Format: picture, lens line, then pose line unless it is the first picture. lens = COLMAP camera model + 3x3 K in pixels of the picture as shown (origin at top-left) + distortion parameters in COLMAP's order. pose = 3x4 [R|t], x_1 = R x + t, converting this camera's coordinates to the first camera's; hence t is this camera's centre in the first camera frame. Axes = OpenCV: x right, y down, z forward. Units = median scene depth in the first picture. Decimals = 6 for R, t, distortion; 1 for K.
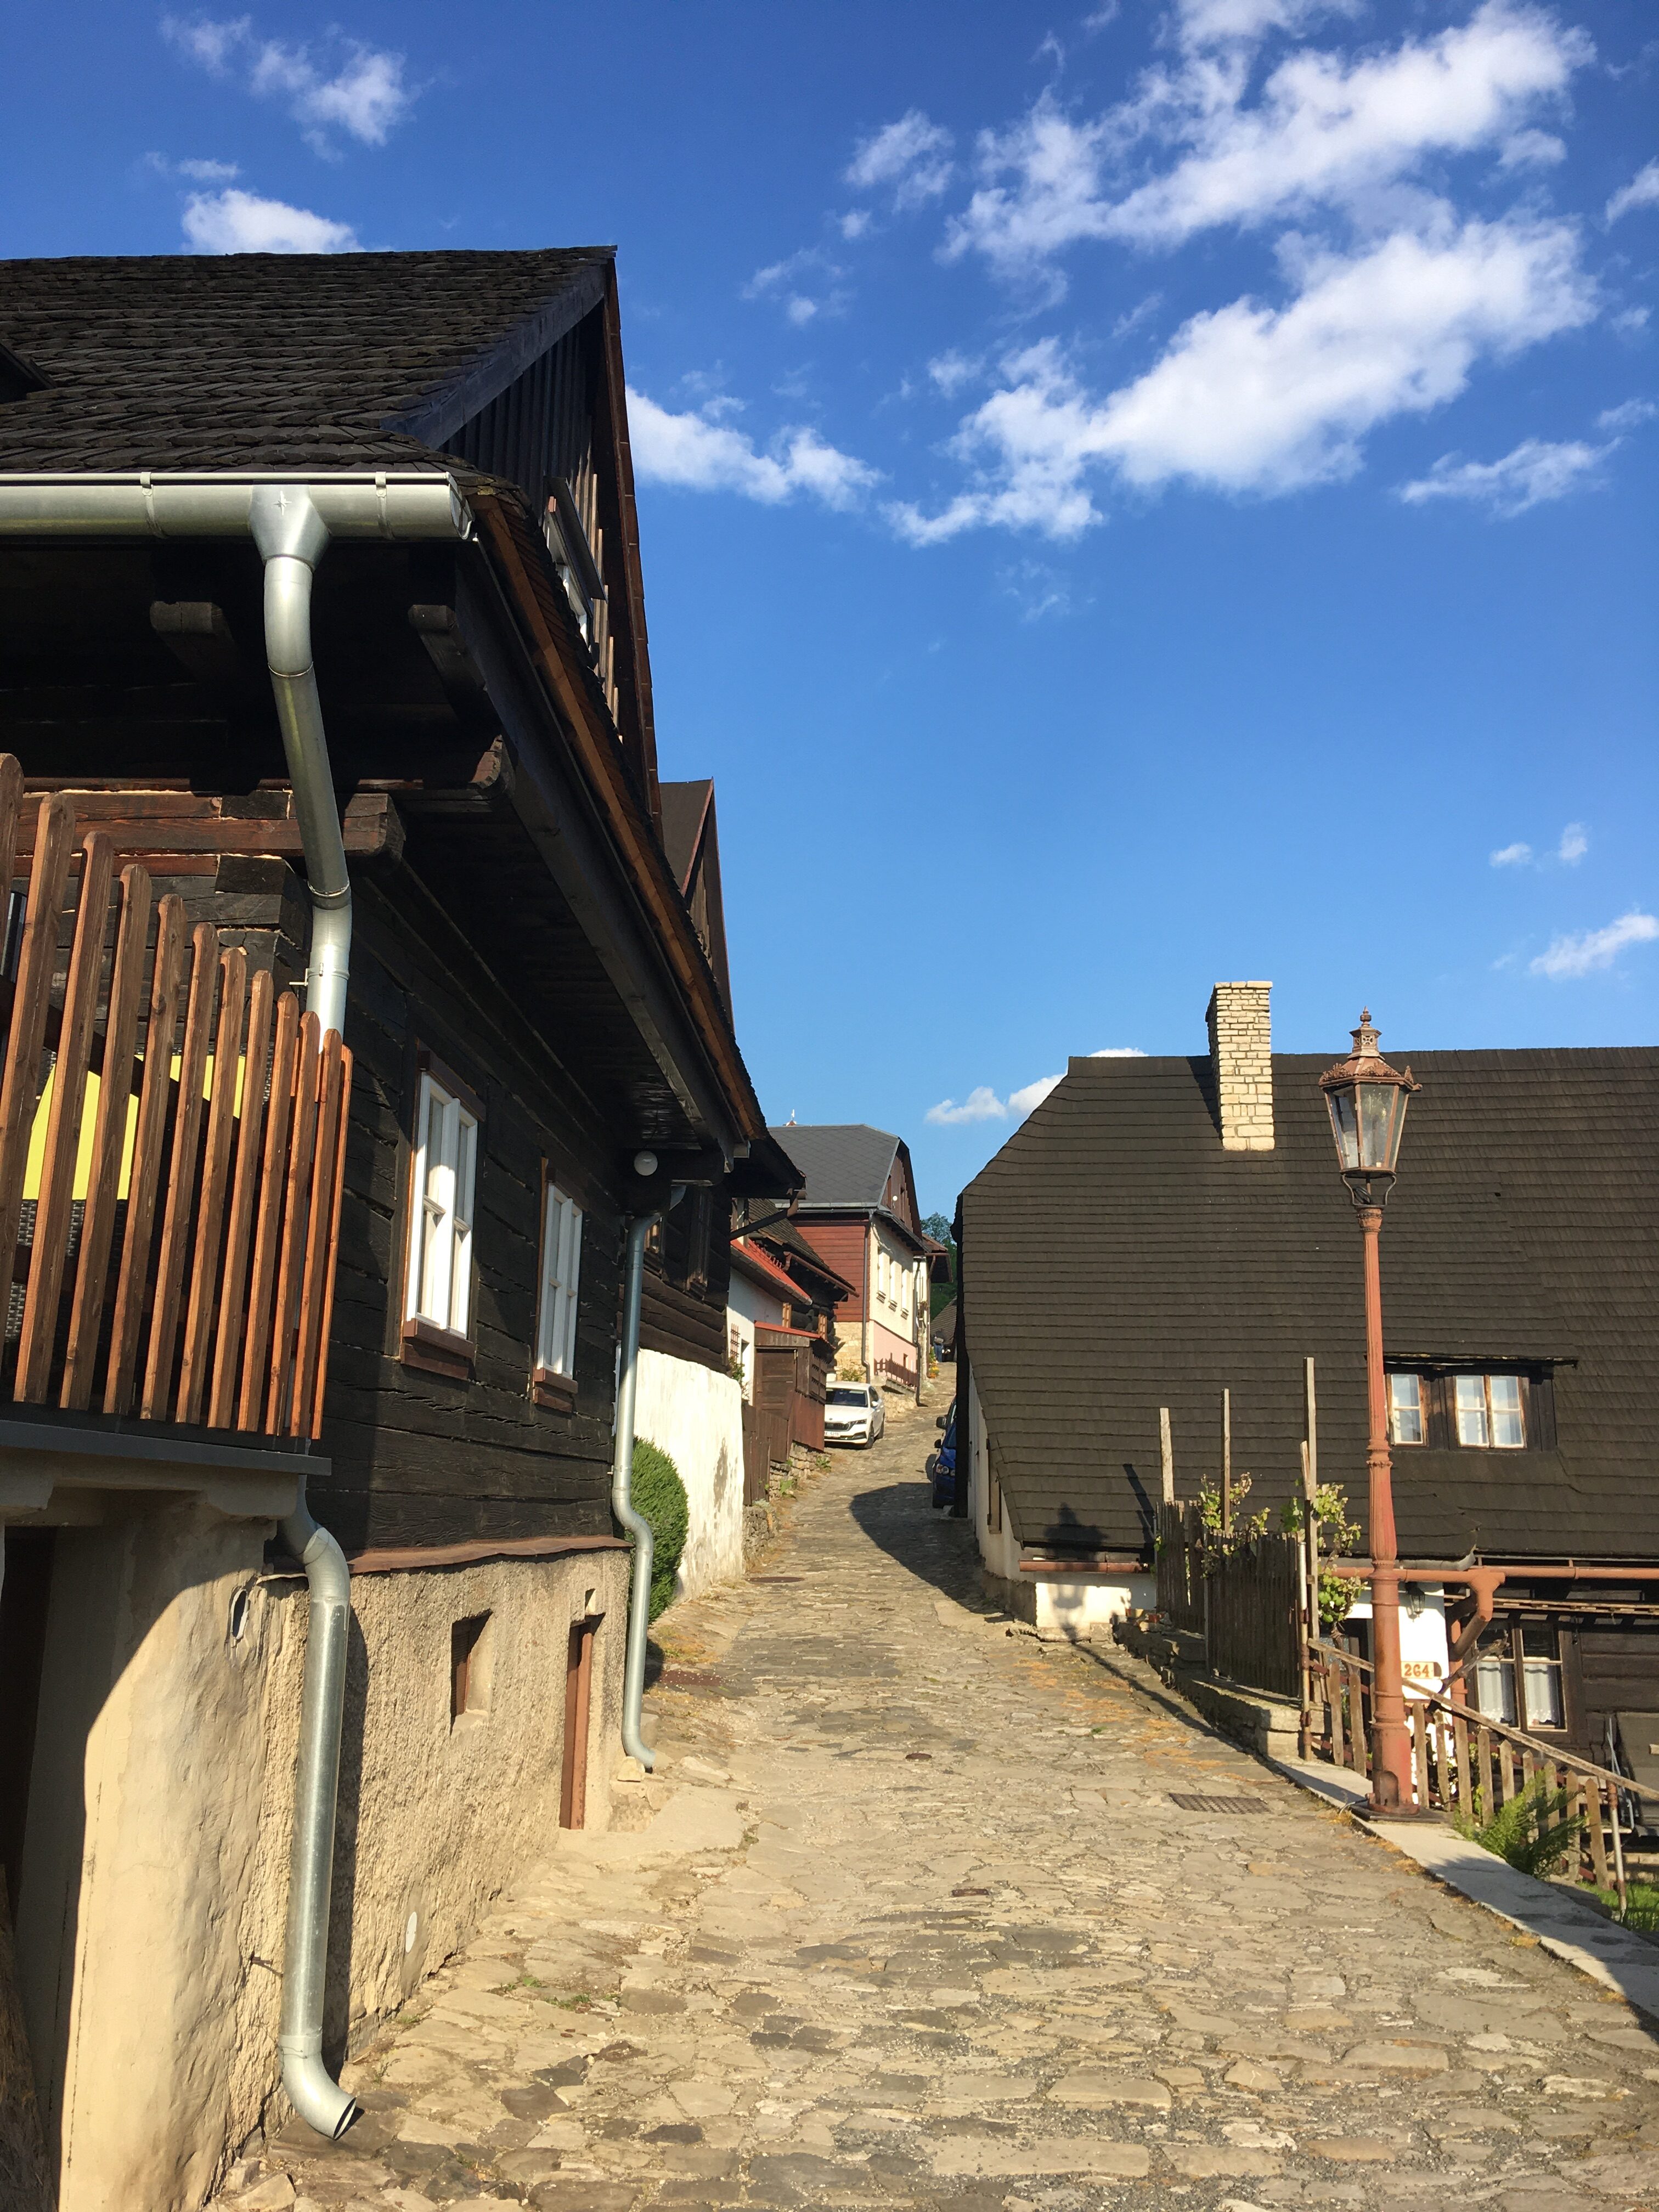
lens RADIAL K [[1706.9, 0, 824.5], [0, 1706.9, 1105.4], [0, 0, 1]] dist [0.059647, 0.001533]
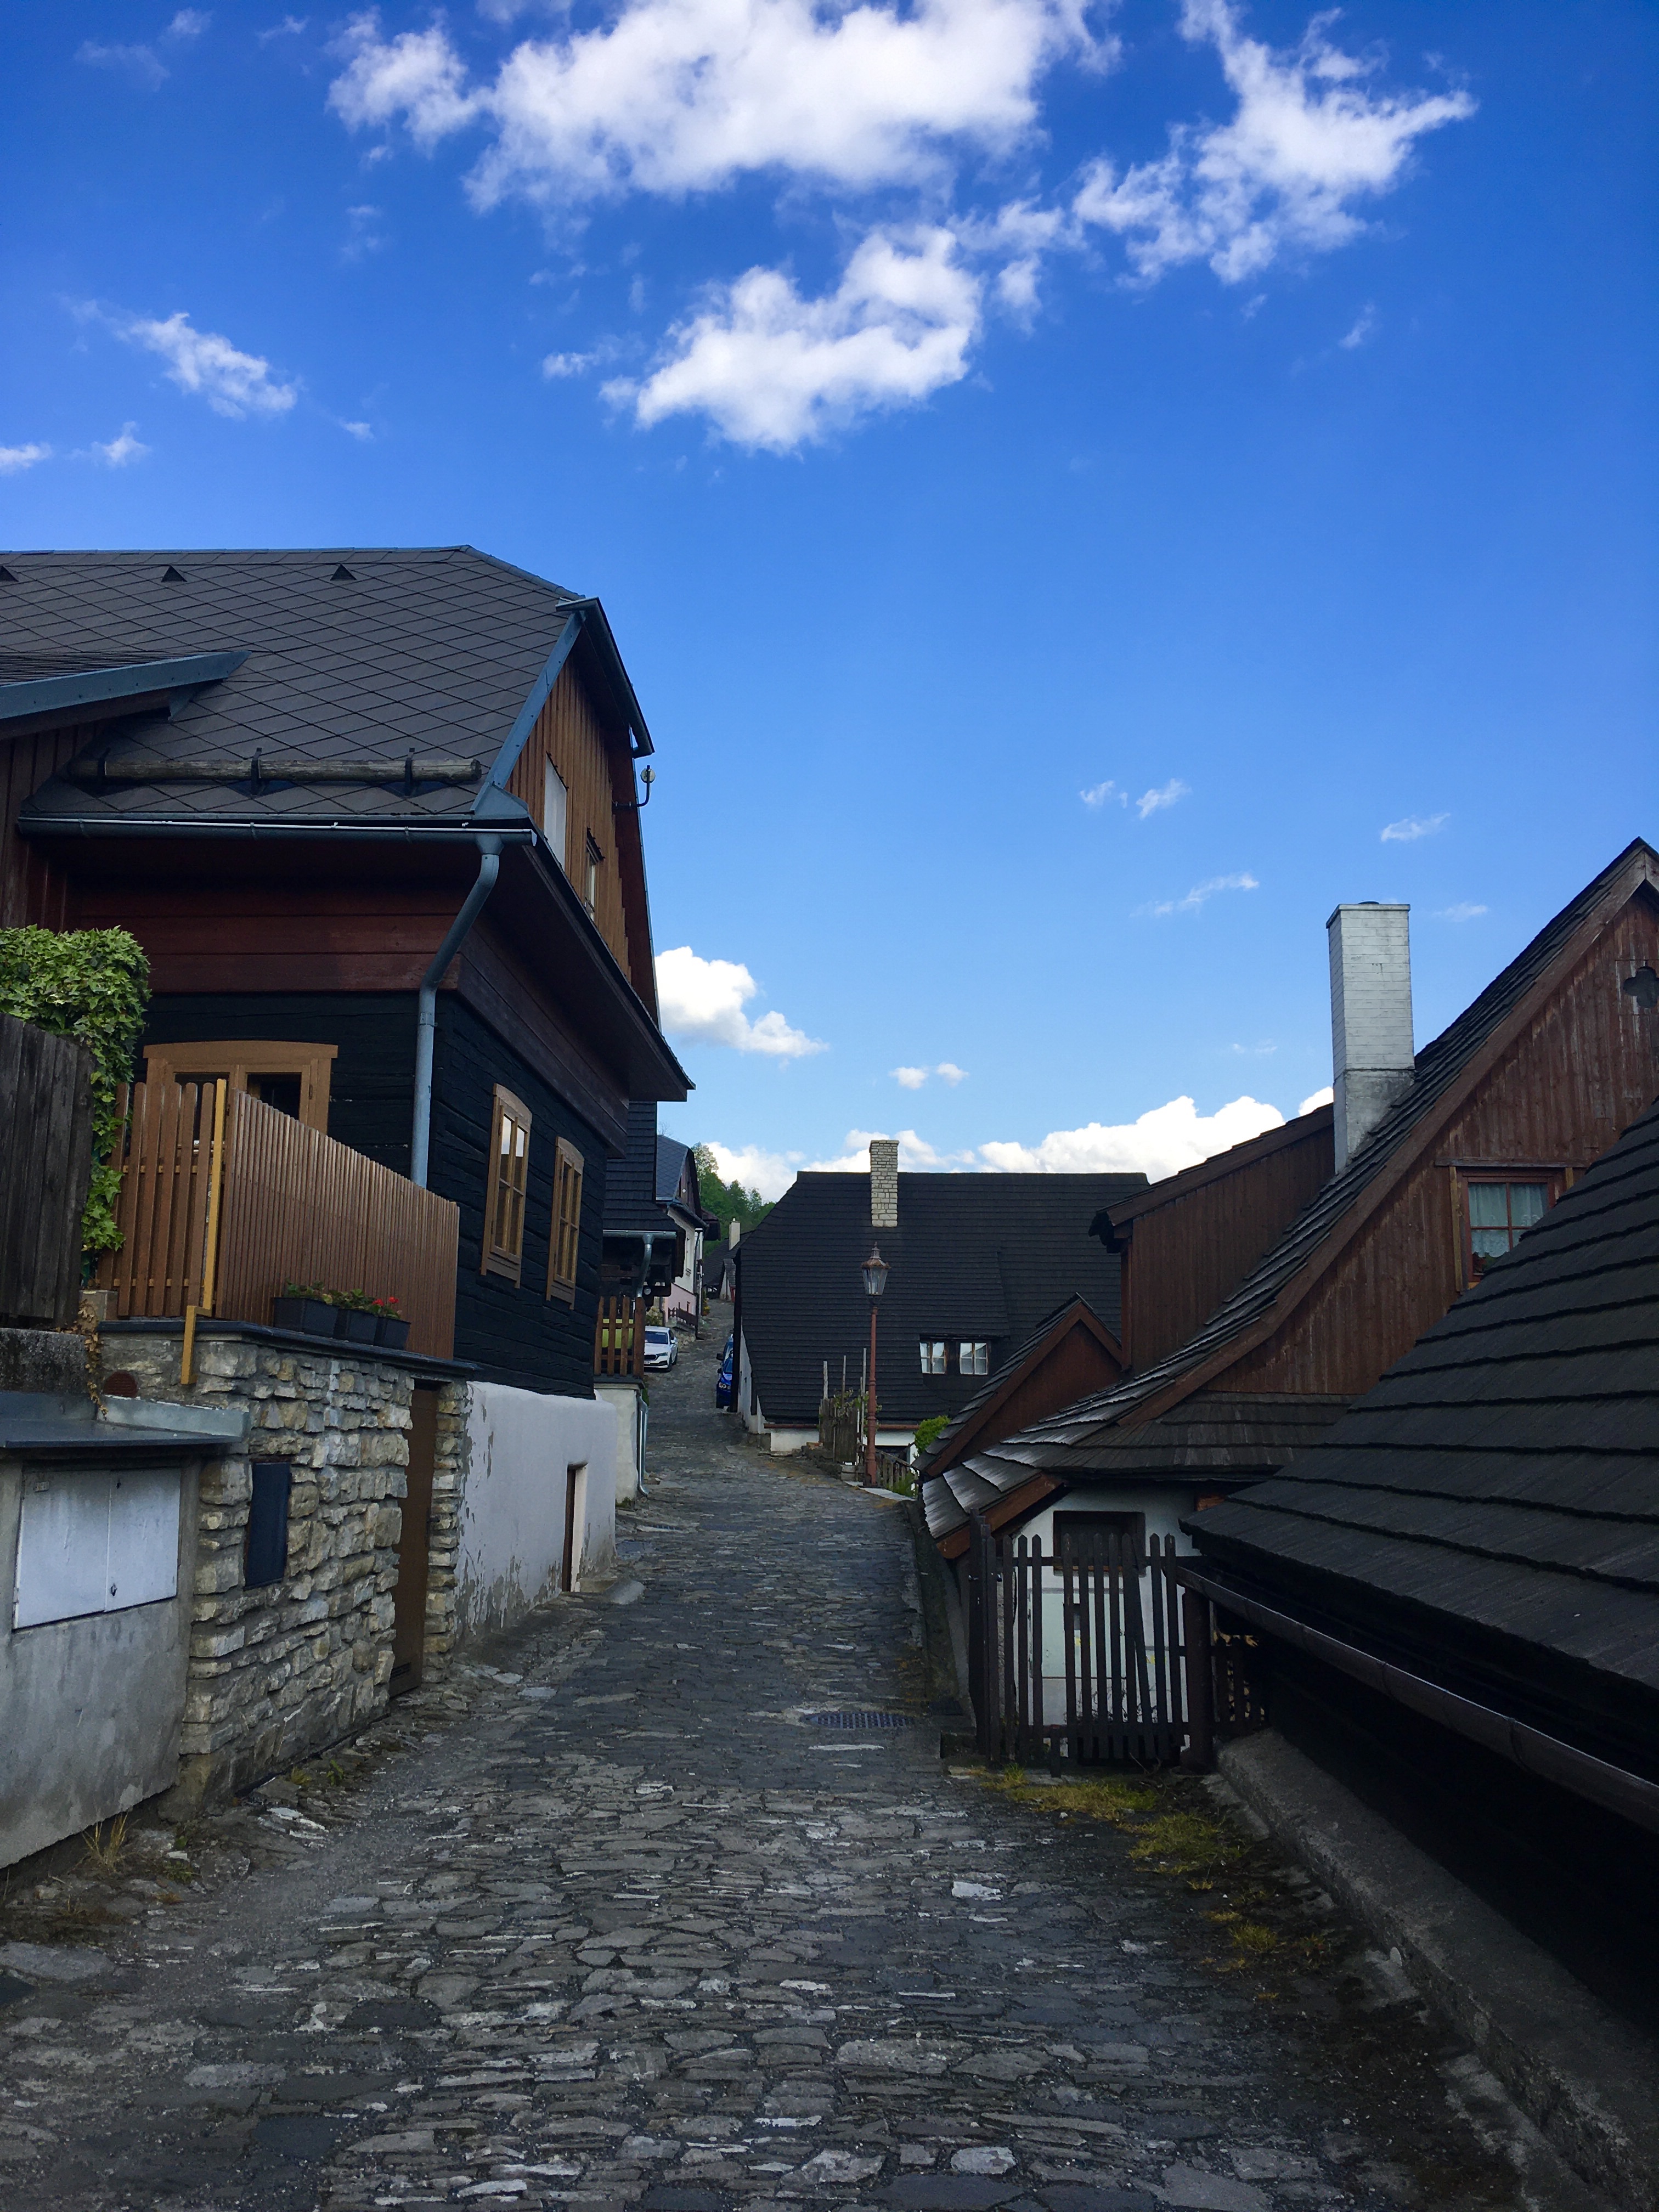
lens RADIAL K [[1706.9, 0, 833.0], [0, 1706.9, 1102.8], [0, 0, 1]] dist [0.059647, 0.001533]
pose [[0.989342, 0.024723, 0.143499, -0.084291], [-0.031338, 0.998539, 0.044020, -0.170015], [-0.142201, -0.048048, 0.988671, -0.795028]]
